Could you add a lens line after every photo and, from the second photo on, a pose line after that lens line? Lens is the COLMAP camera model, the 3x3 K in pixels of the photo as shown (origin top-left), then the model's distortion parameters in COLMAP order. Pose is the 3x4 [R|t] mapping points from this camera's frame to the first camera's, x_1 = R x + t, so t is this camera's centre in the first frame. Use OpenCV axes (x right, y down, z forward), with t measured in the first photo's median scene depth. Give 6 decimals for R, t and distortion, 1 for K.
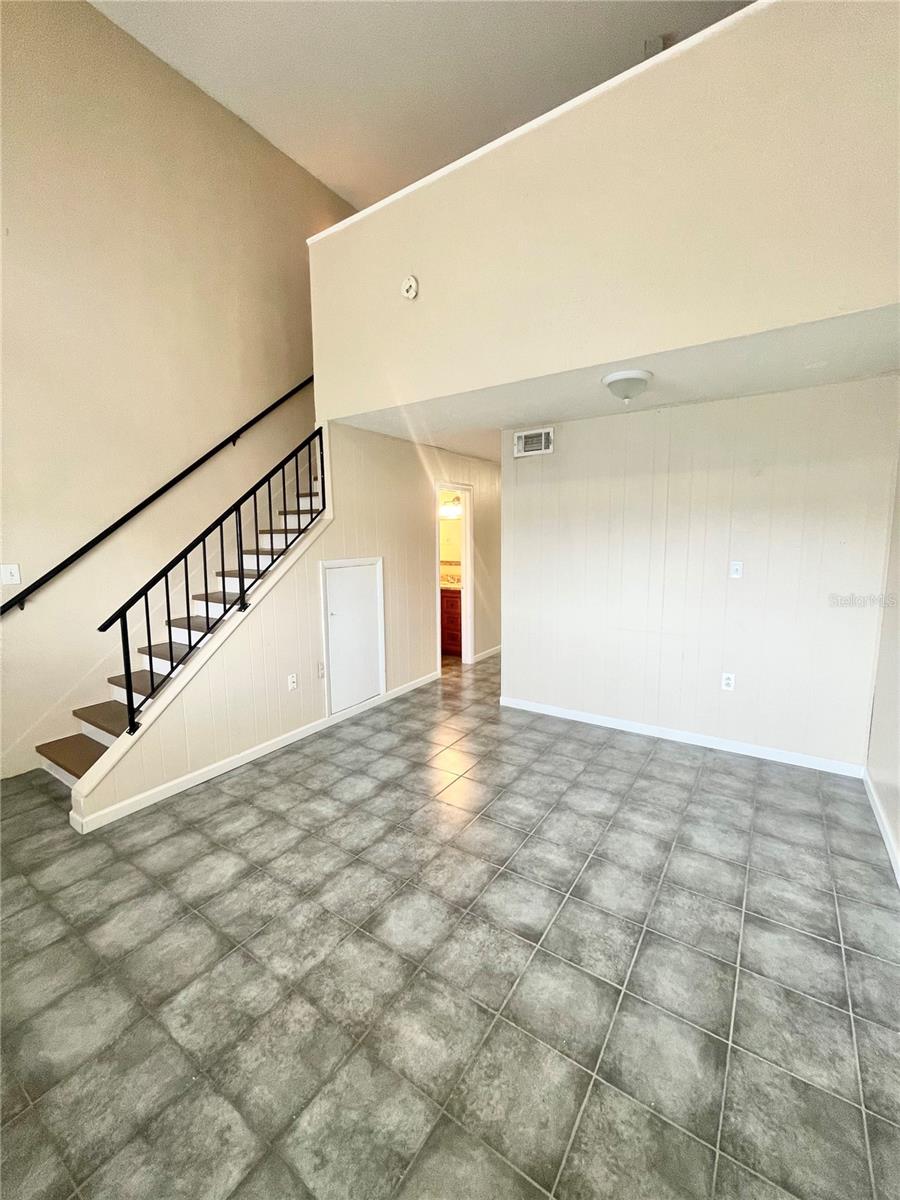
lens RADIAL K [[488.7, 0, 448.2], [0, 488.7, 591.5], [0, 0, 1]] dist [-0.002561, 0.000866]
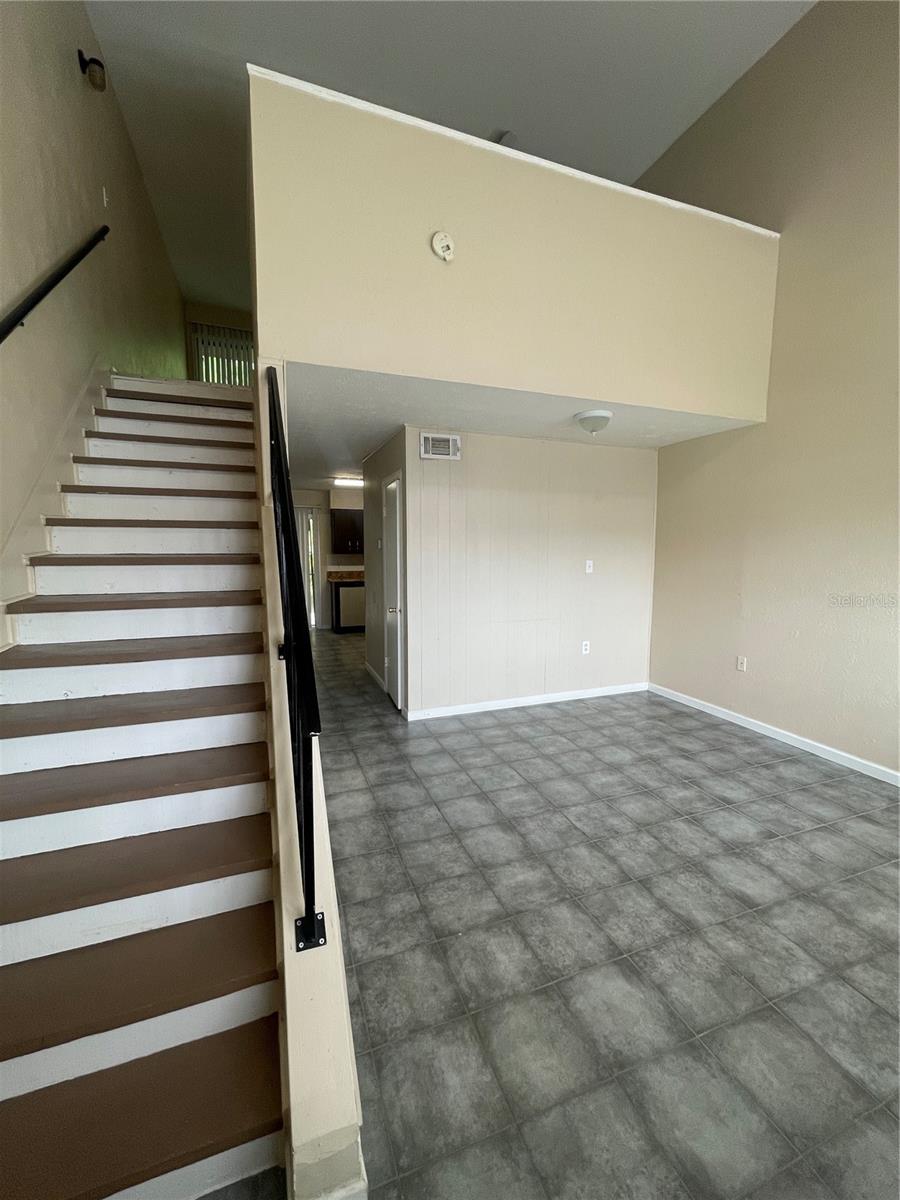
lens RADIAL K [[488.7, 0, 444.9], [0, 488.7, 594.2], [0, 0, 1]] dist [-0.002561, 0.000866]
pose [[0.577023, -0.066800, 0.813992, -1.041593], [0.084329, 0.996196, 0.021973, -0.040672], [-0.812363, 0.055964, 0.580461, 0.686851]]
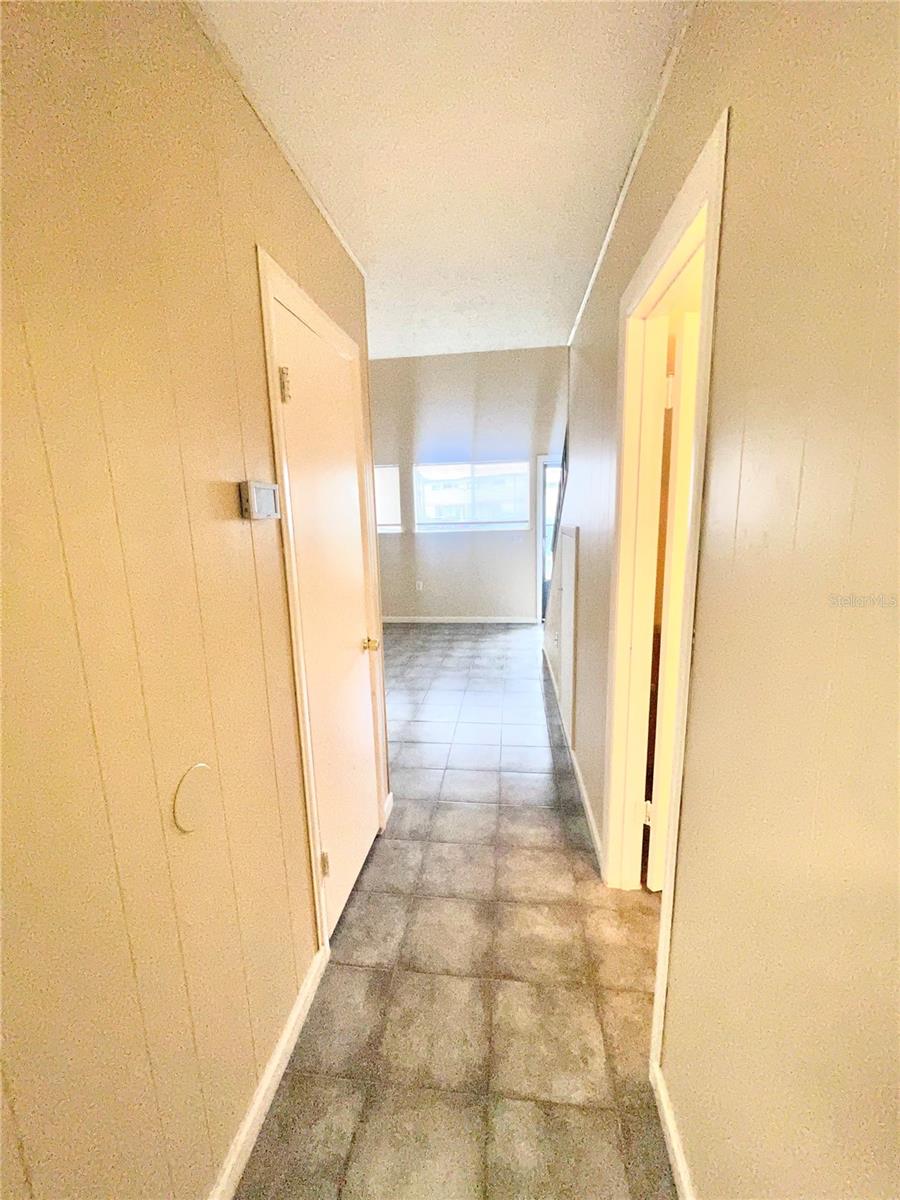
lens RADIAL K [[488.7, 0, 448.8], [0, 488.7, 600.7], [0, 0, 1]] dist [-0.002561, 0.000866]
pose [[-0.889871, 0.116715, -0.441031, 0.468685], [-0.015525, 0.958413, 0.284962, -0.255052], [0.455949, 0.260426, -0.851051, 2.527209]]
